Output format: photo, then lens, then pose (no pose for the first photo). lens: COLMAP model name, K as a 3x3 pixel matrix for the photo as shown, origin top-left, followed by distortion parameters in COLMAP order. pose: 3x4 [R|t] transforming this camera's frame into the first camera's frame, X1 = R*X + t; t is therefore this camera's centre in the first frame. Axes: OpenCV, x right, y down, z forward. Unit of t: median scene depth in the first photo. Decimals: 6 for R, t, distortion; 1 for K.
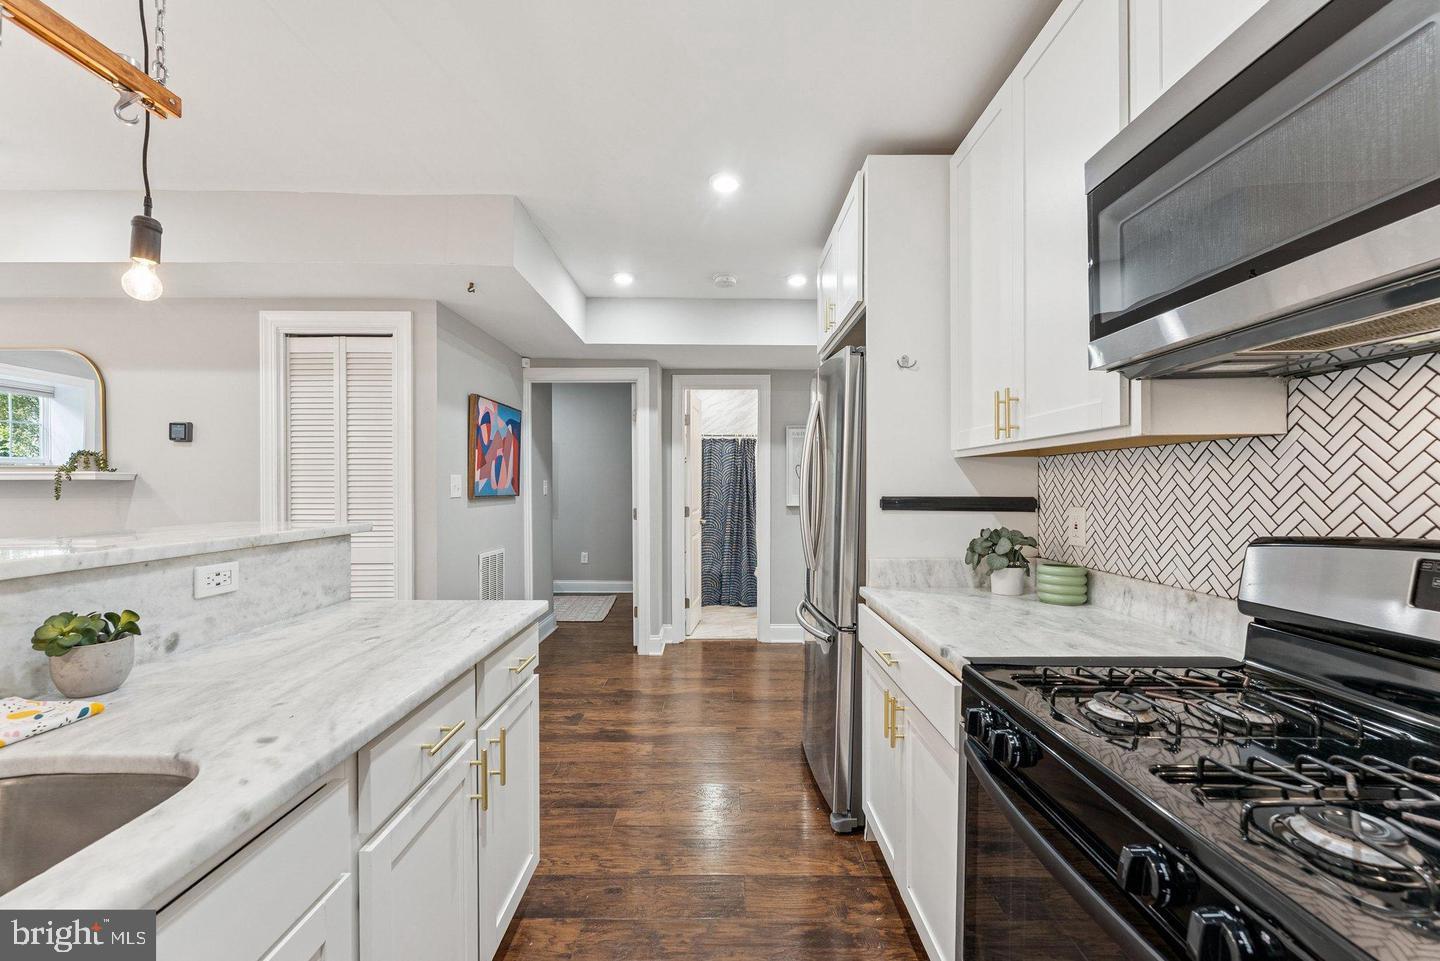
lens RADIAL K [[594.1, 0, 723.2], [0, 594.1, 485.5], [0, 0, 1]] dist [0.003449, -0.000728]
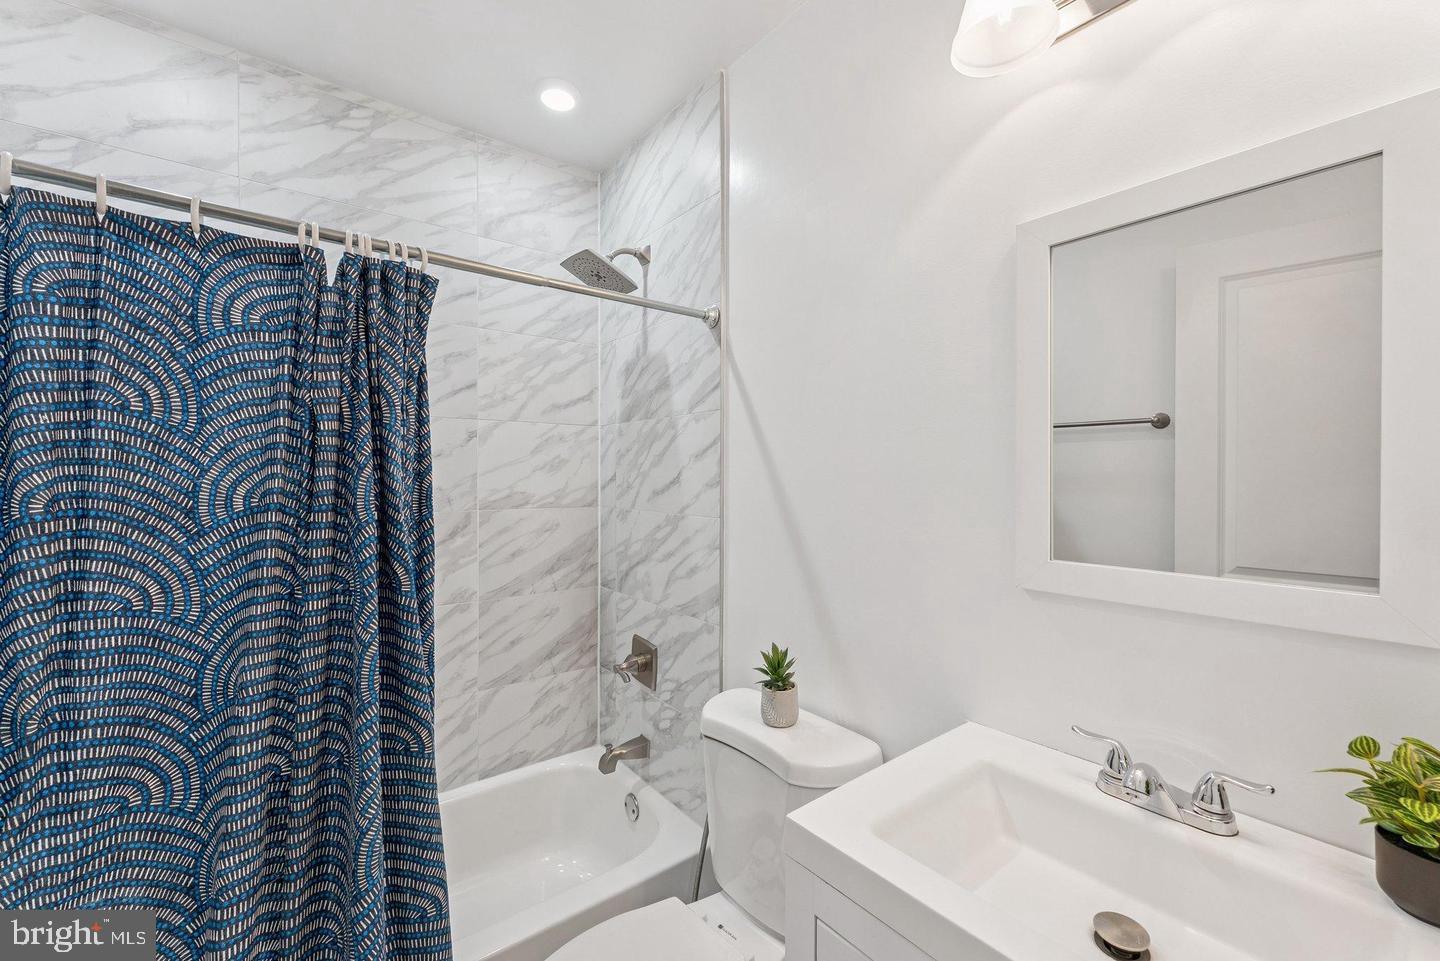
lens RADIAL K [[594.1, 0, 725.9], [0, 594.1, 477.9], [0, 0, 1]] dist [0.003449, -0.000728]
pose [[0.783126, -0.003412, 0.621854, 0.009921], [0.000138, 0.999986, 0.005313, -0.013858], [-0.621863, -0.004075, 0.783115, 0.796035]]
